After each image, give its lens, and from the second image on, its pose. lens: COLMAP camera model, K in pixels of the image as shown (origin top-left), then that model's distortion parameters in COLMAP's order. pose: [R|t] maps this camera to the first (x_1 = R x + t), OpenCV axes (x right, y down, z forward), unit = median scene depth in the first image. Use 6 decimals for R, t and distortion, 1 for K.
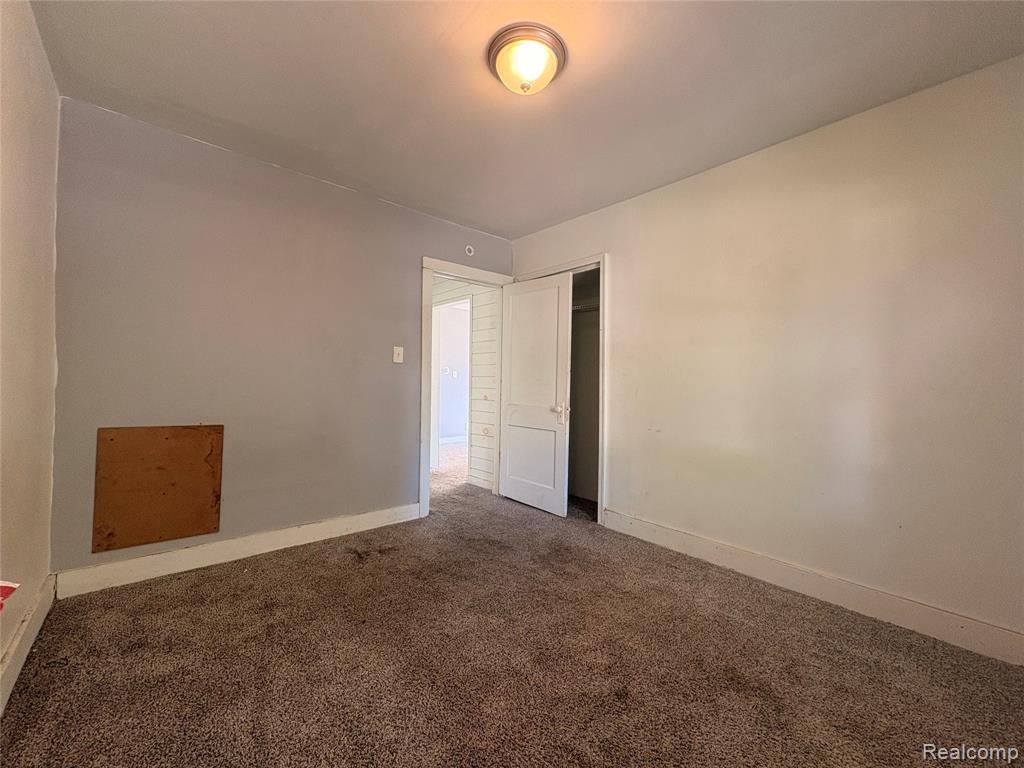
lens RADIAL K [[409.4, 0, 511.2], [0, 409.4, 383.4], [0, 0, 1]] dist [0.001102, -0.000132]
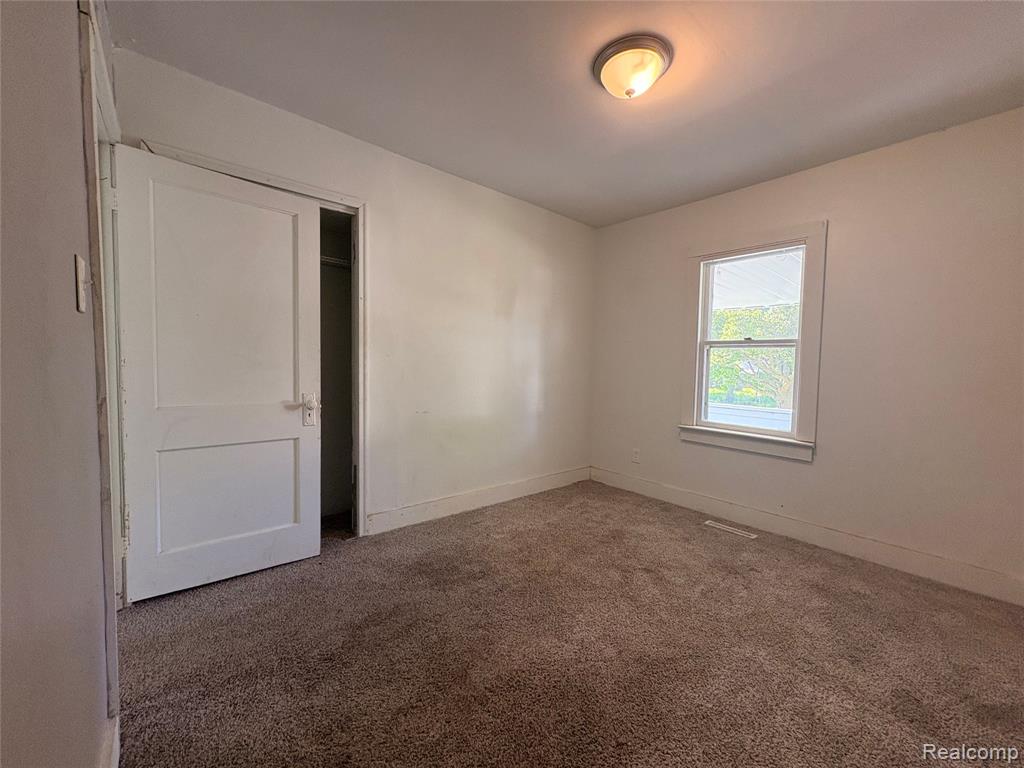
lens RADIAL K [[409.4, 0, 511.6], [0, 409.4, 382.7], [0, 0, 1]] dist [0.001102, -0.000132]
pose [[0.015041, -0.068901, 0.997510, -0.586325], [-0.023644, 0.997320, 0.069244, -0.029549], [-0.999607, -0.024627, 0.013372, 0.702556]]
